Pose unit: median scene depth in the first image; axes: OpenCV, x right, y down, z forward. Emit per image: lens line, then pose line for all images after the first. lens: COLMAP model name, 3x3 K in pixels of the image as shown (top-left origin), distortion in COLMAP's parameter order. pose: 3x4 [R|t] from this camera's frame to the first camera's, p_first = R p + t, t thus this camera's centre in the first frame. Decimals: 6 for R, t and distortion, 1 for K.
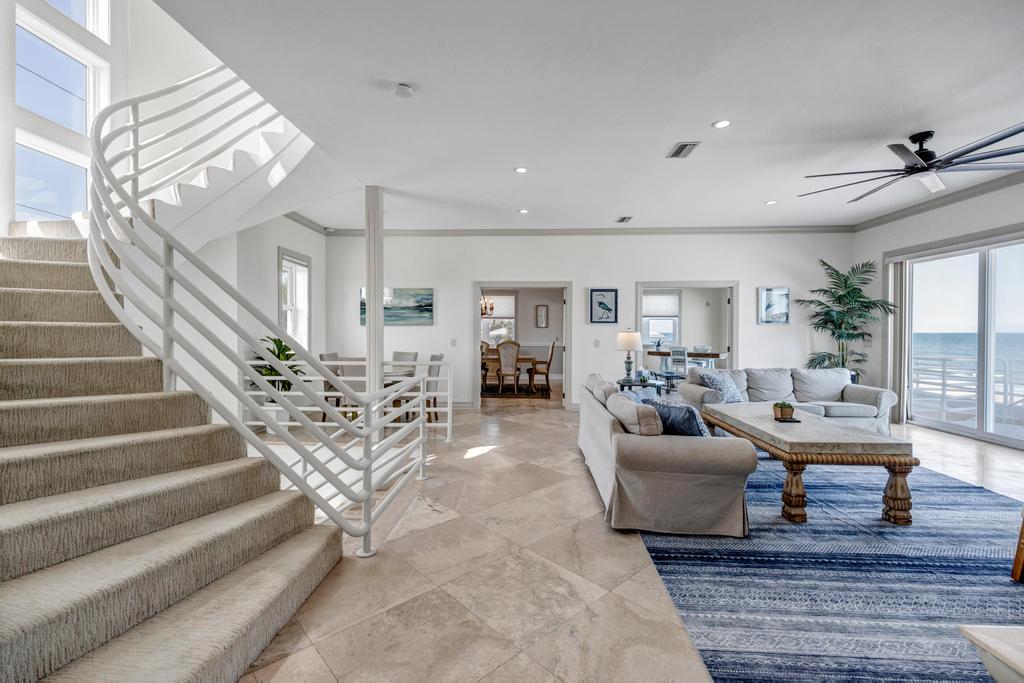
lens RADIAL K [[440.3, 0, 506.4], [0, 440.3, 337.7], [0, 0, 1]] dist [0.003617, 0.000357]
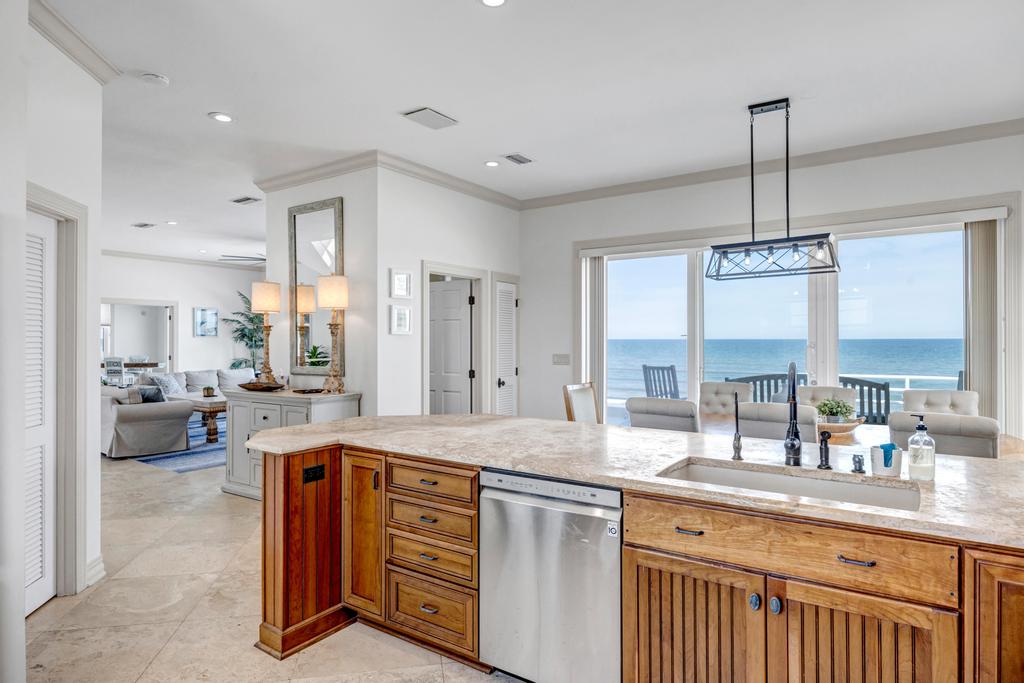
lens RADIAL K [[587.2, 0, 514.2], [0, 587.2, 334.5], [0, 0, 1]] dist [0.004550, 0.001279]
pose [[0.526718, 0.005209, 0.850024, -0.448687], [0.009673, 0.999880, -0.012121, -0.010965], [-0.849985, 0.014607, 0.526605, -0.790791]]
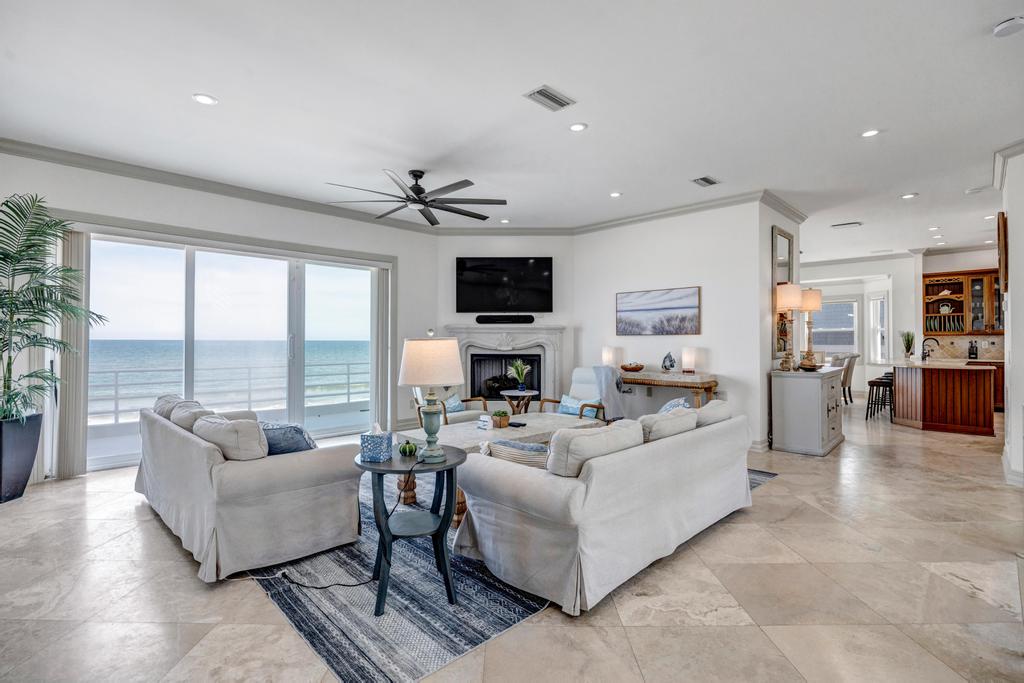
lens RADIAL K [[484.8, 0, 510.4], [0, 484.8, 338.5], [0, 0, 1]] dist [-0.015861, 0.000990]
pose [[-0.741952, 0.001511, 0.670451, -0.072432], [0.005405, 0.999978, 0.003728, -0.011682], [-0.670431, 0.006389, -0.741944, 1.144386]]
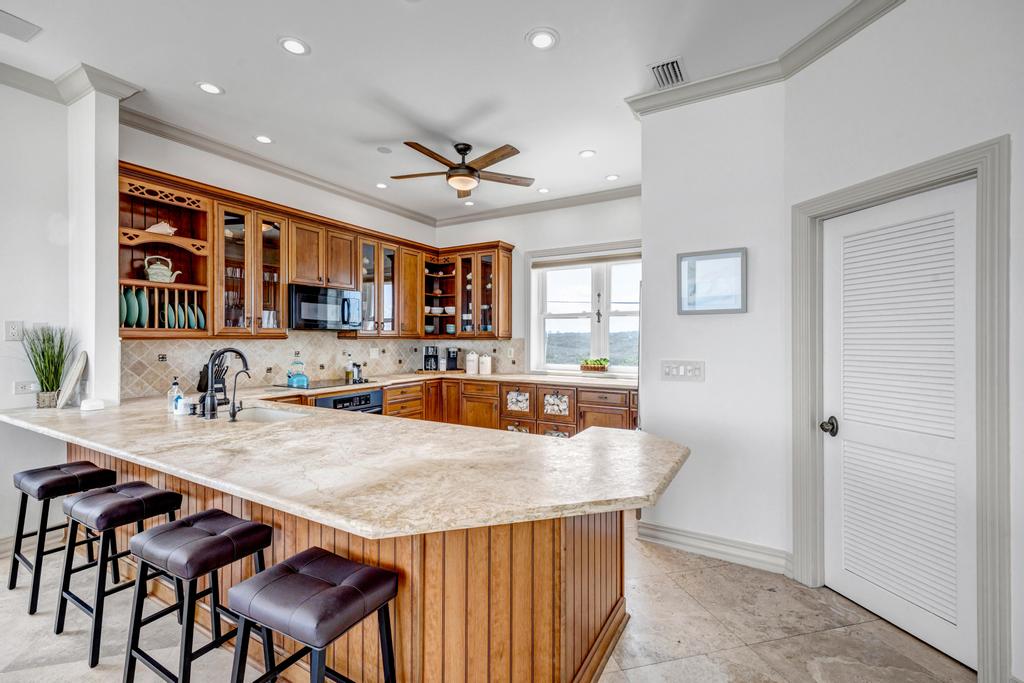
lens RADIAL K [[440.3, 0, 511.9], [0, 440.3, 342.7], [0, 0, 1]] dist [0.003617, 0.000357]
pose [[-0.462232, 0.005030, -0.886745, 0.211418], [-0.008966, 0.999906, 0.010345, -0.013065], [0.886714, 0.012733, -0.462143, -0.293303]]
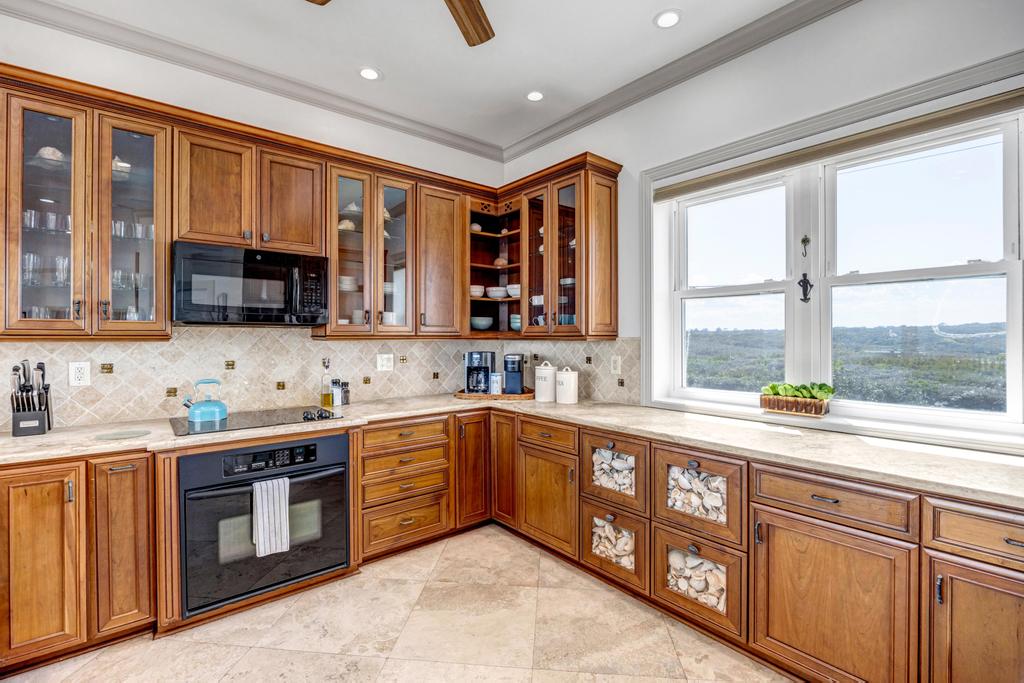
lens RADIAL K [[465.9, 0, 511.6], [0, 465.9, 335.9], [0, 0, 1]] dist [-0.016835, -0.000705]
pose [[-0.736792, -0.003743, -0.676109, -0.179652], [-0.005920, 0.999982, 0.000916, -0.014787], [0.676093, 0.004677, -0.736801, -0.420342]]
